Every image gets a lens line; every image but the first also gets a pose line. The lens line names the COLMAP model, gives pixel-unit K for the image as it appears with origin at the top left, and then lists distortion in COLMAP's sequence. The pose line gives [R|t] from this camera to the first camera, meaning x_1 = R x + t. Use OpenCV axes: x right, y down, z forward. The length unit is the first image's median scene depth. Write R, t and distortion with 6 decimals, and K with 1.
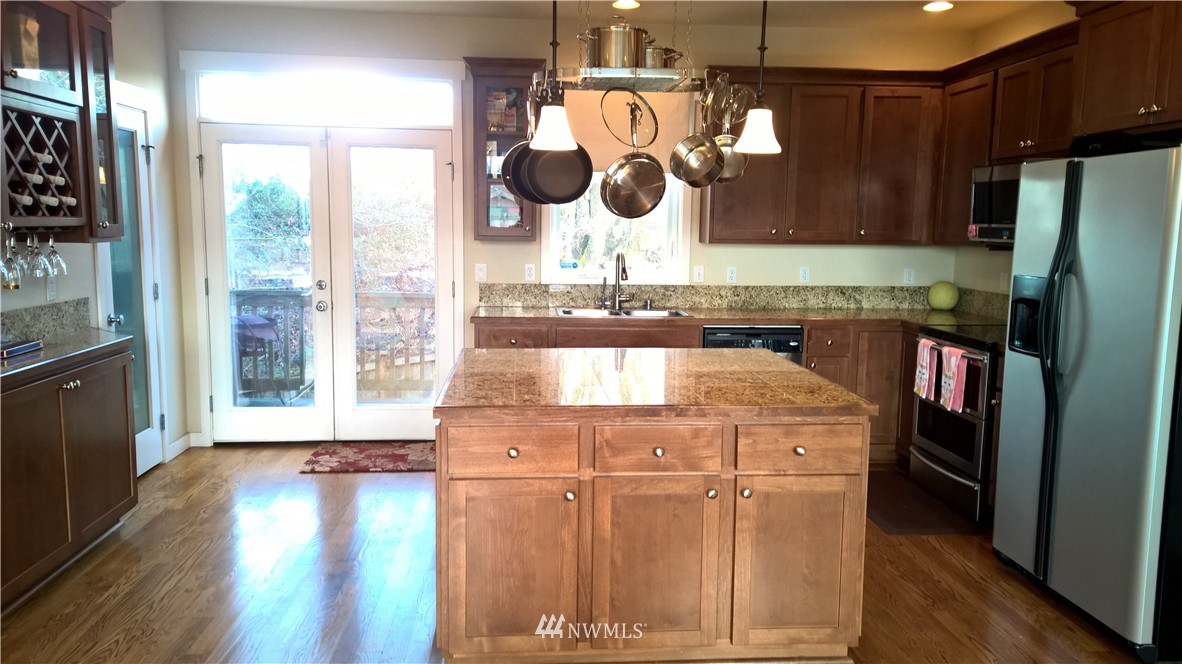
lens RADIAL K [[870.0, 0, 591.0], [0, 870.0, 332.0], [0, 0, 1]] dist [0.082768, -0.088480]
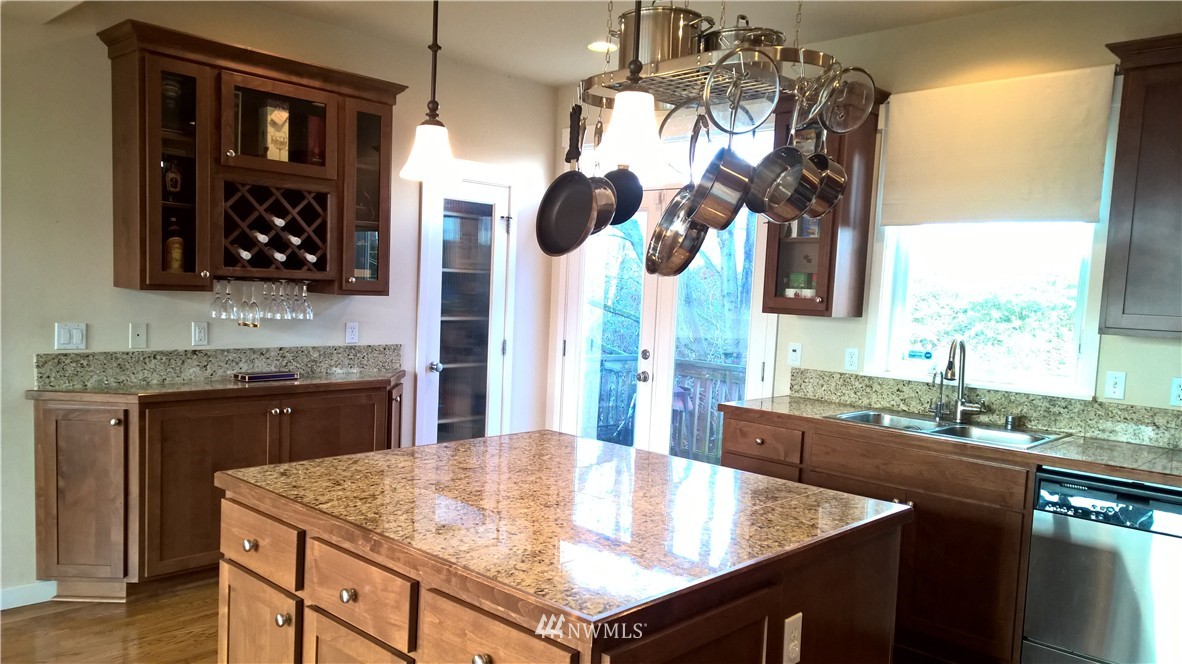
lens RADIAL K [[870.0, 0, 591.0], [0, 870.0, 332.0], [0, 0, 1]] dist [0.082768, -0.088480]
pose [[0.669915, 0.057173, -0.740233, 0.345032], [-0.128859, 0.990852, -0.040088, -0.031767], [0.731170, 0.122241, 0.671154, 0.314391]]
